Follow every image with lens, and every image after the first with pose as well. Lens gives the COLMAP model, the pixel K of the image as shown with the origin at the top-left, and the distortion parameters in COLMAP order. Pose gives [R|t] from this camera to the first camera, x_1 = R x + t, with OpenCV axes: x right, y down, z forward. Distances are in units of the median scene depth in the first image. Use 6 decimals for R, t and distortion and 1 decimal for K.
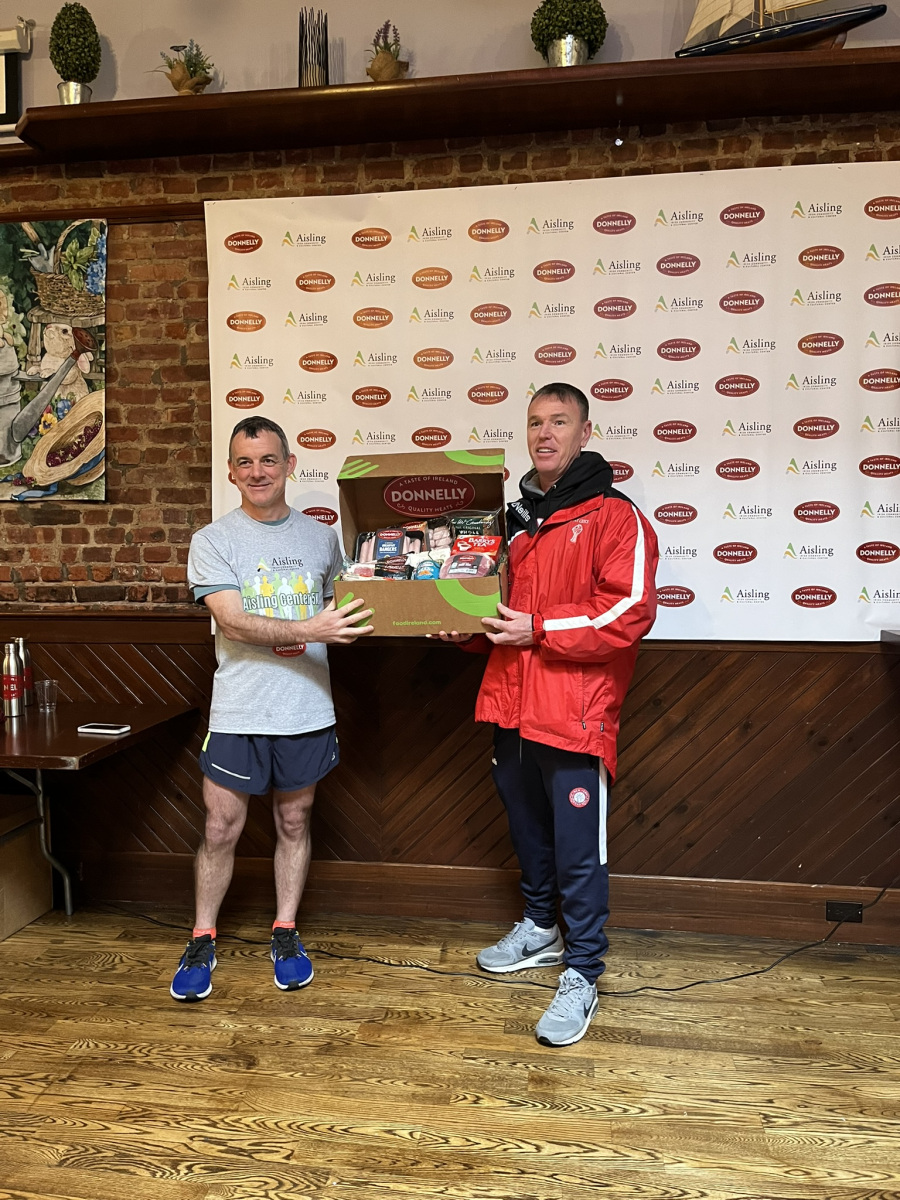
lens RADIAL K [[900.5, 0, 443.4], [0, 900.5, 610.3], [0, 0, 1]] dist [0.070510, -0.092815]
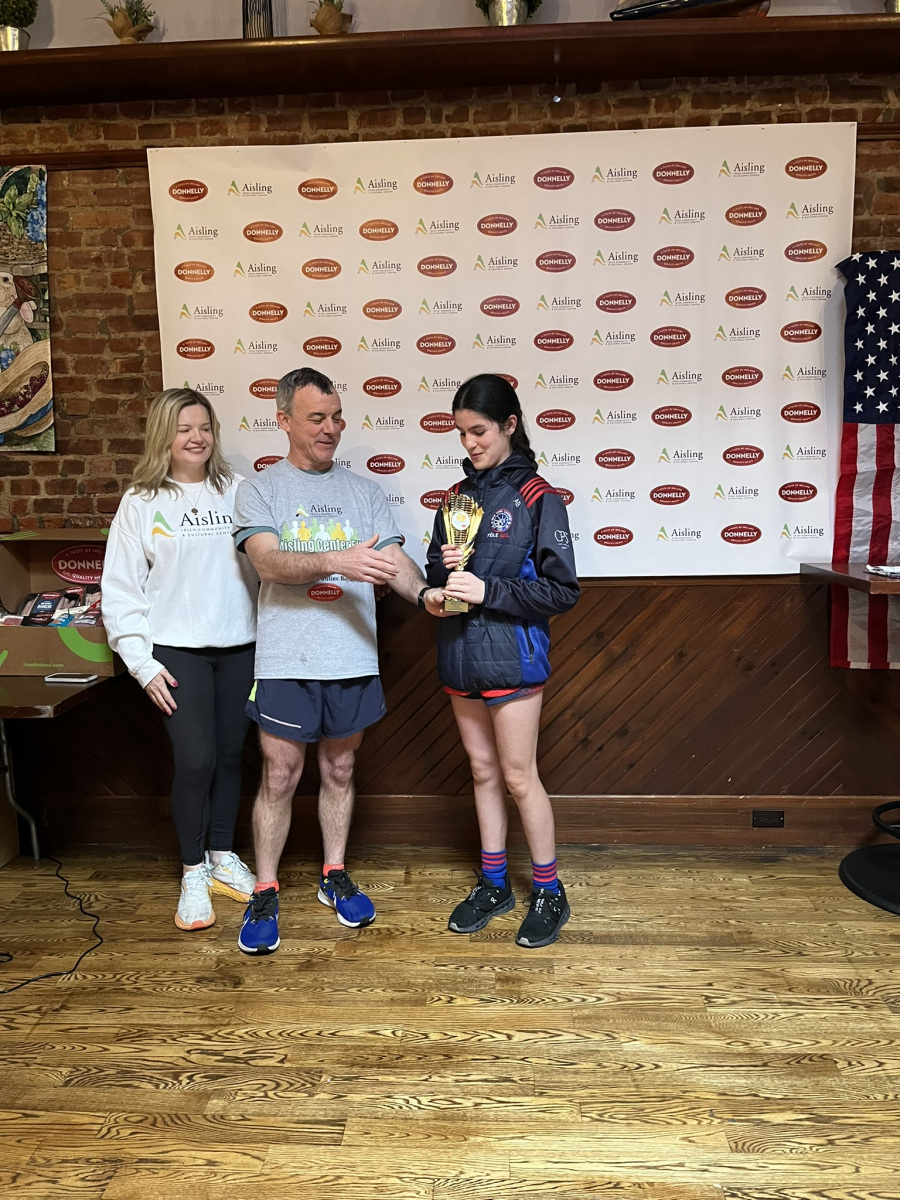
lens RADIAL K [[900.5, 0, 451.5], [0, 900.5, 594.9], [0, 0, 1]] dist [0.070510, -0.092815]
pose [[0.995728, -0.026464, 0.088466, -0.032972], [0.022106, 0.998511, 0.049879, -0.003766], [-0.089654, -0.047710, 0.994830, -0.048151]]
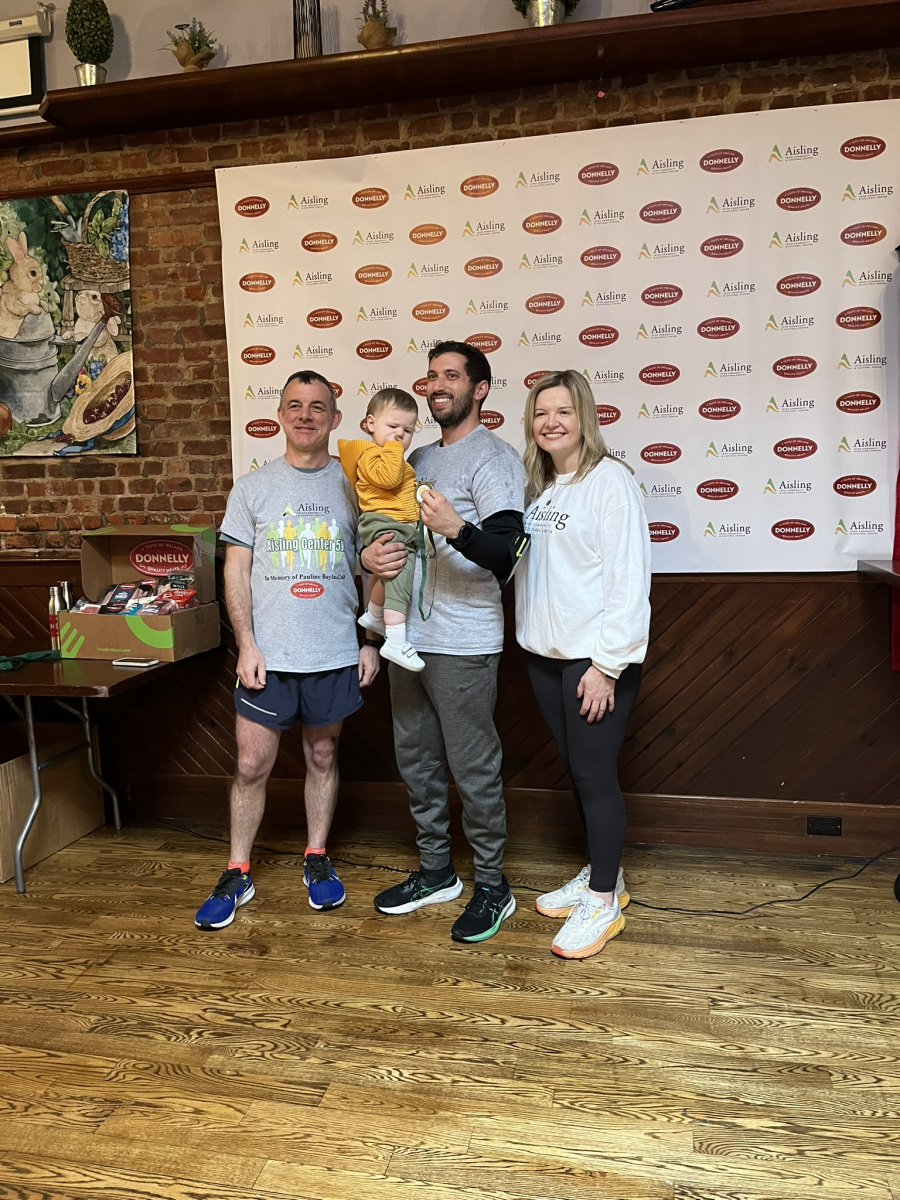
lens RADIAL K [[900.5, 0, 457.2], [0, 900.5, 593.5], [0, 0, 1]] dist [0.070510, -0.092815]
pose [[0.997716, -0.015638, -0.065718, 0.085678], [0.018759, 0.998713, 0.047132, 0.001916], [0.064896, -0.048257, 0.996724, -0.070929]]
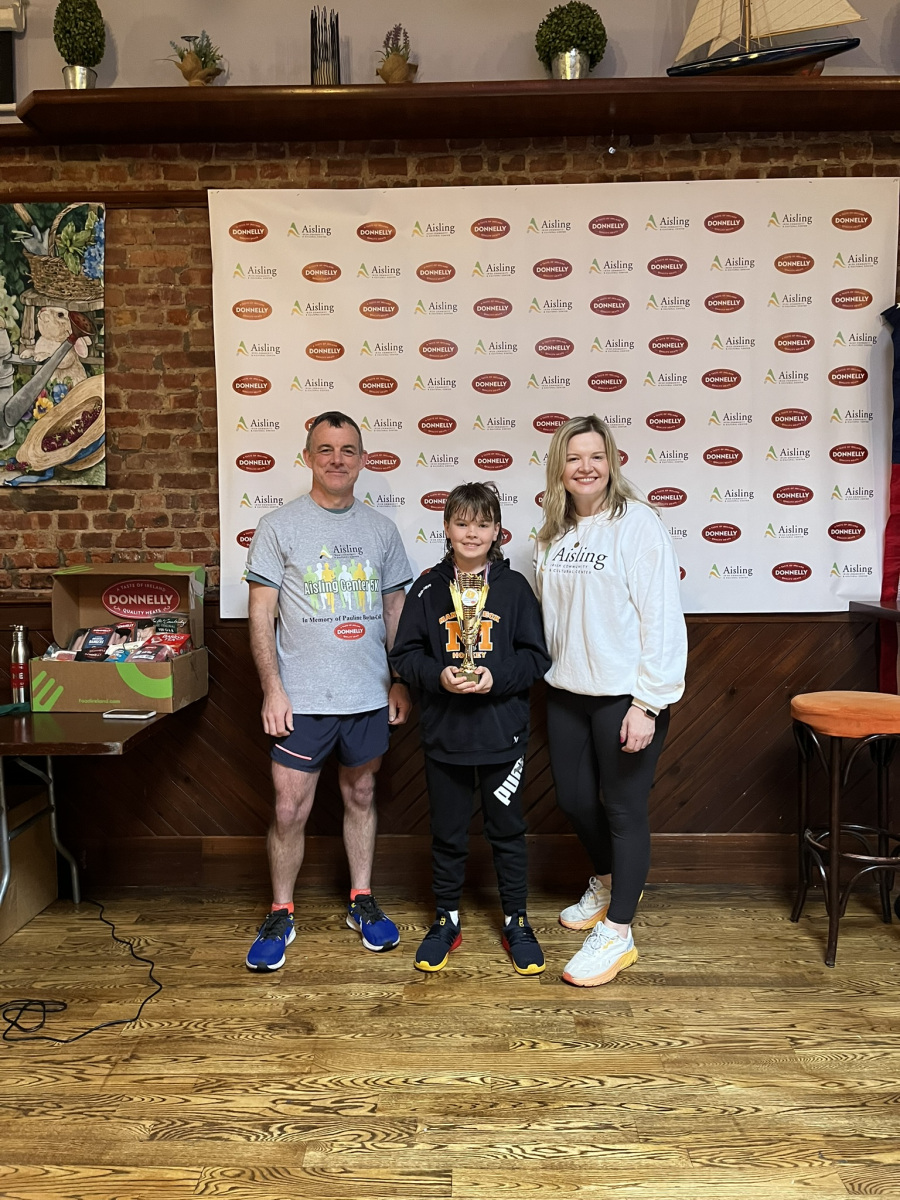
lens RADIAL K [[900.5, 0, 455.2], [0, 900.5, 591.6], [0, 0, 1]] dist [0.070510, -0.092815]
pose [[0.992173, -0.017648, 0.123616, -0.127730], [0.017226, 0.999842, 0.004475, -0.003149], [-0.123675, -0.002310, 0.992320, -0.038737]]
